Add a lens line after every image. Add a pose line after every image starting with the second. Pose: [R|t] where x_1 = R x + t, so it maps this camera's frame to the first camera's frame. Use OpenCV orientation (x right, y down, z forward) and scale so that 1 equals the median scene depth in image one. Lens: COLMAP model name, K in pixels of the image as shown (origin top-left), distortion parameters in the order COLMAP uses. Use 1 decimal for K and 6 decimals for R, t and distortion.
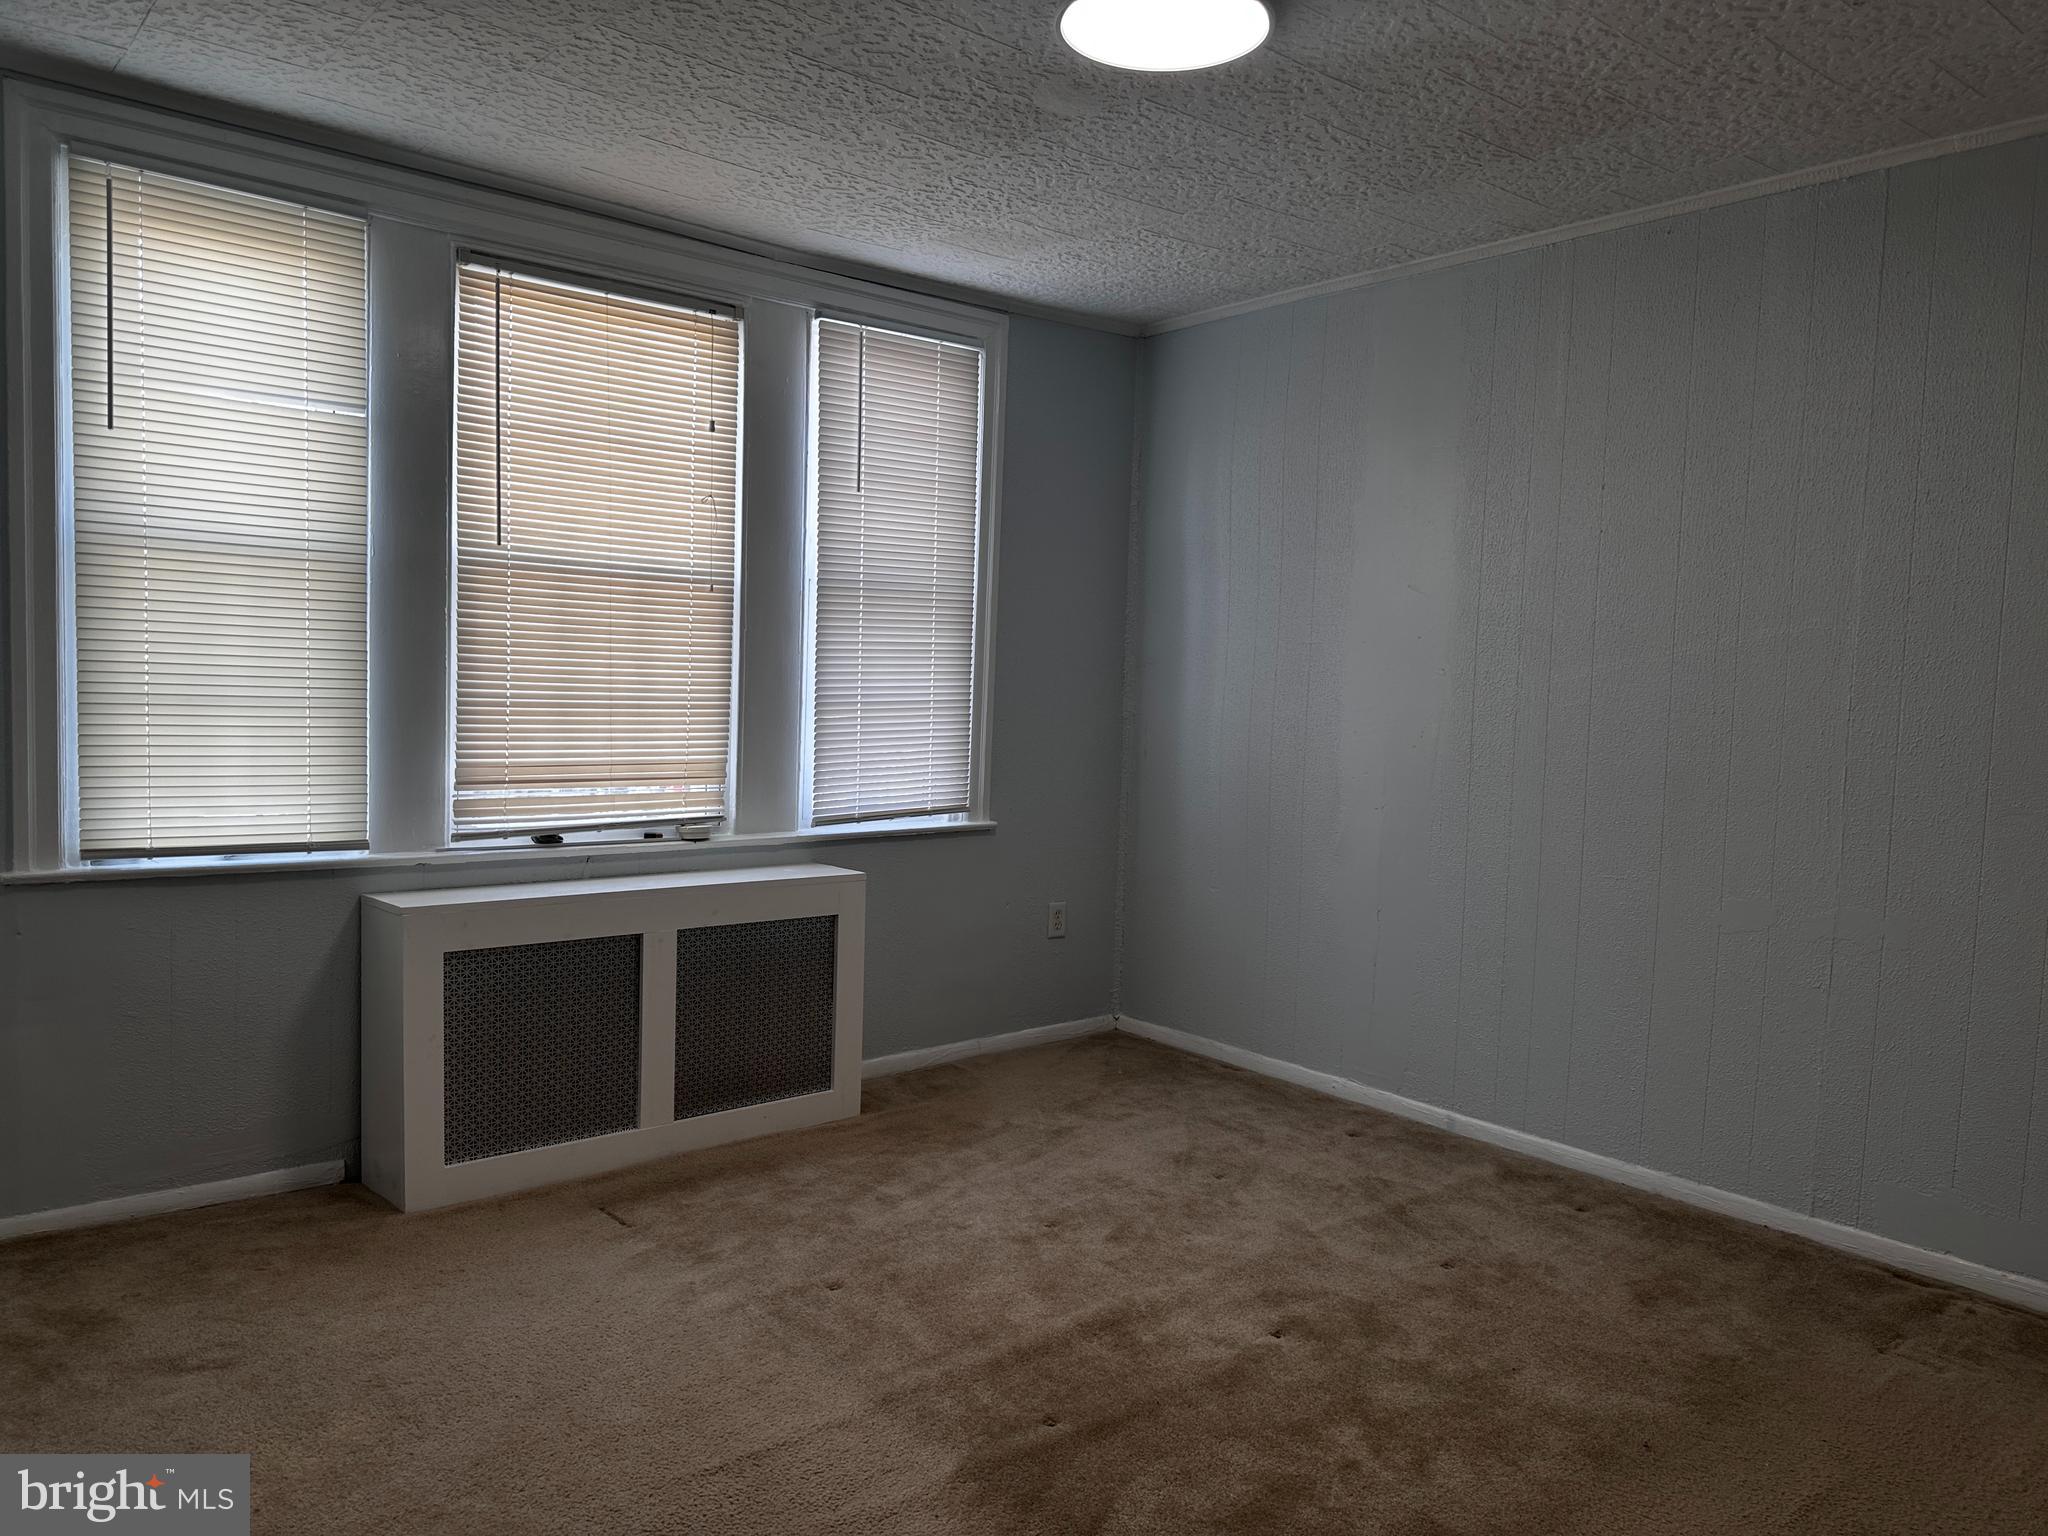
lens RADIAL K [[1439.9, 0, 1020.2], [0, 1439.9, 775.3], [0, 0, 1]] dist [0.150651, -0.272546]
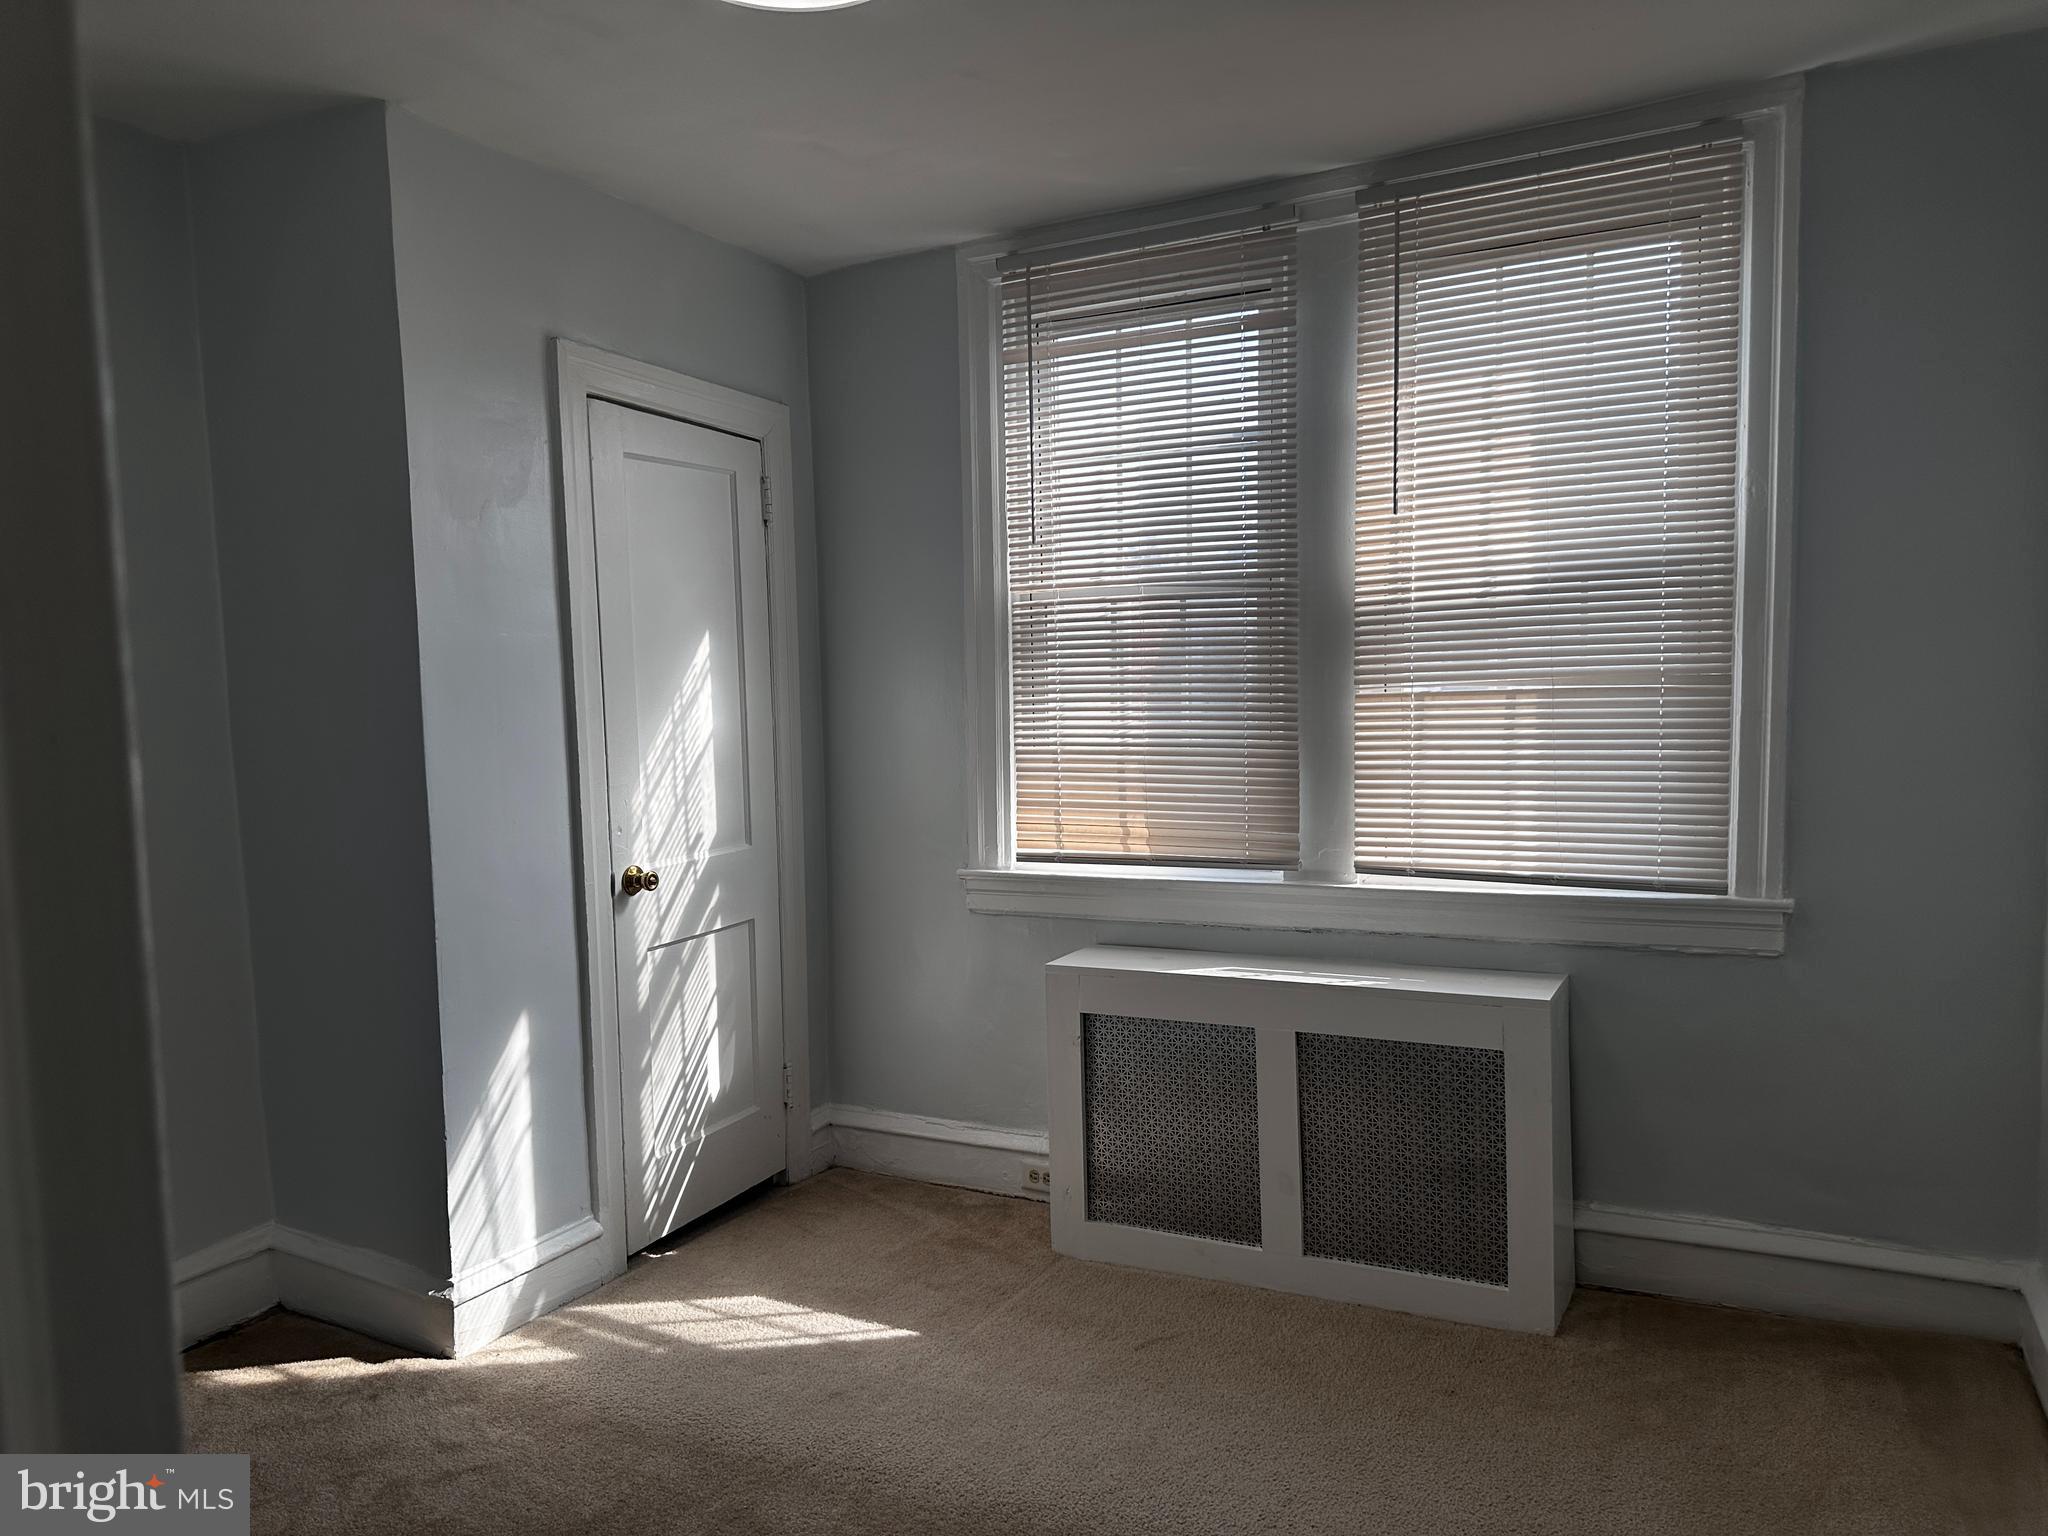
lens RADIAL K [[1439.9, 0, 1020.2], [0, 1439.9, 775.3], [0, 0, 1]] dist [0.150651, -0.272546]
pose [[0.388898, 0.024206, -0.920963, 0.455763], [-0.008334, 0.999706, 0.022756, -0.059328], [0.921243, -0.001174, 0.388985, 0.477011]]
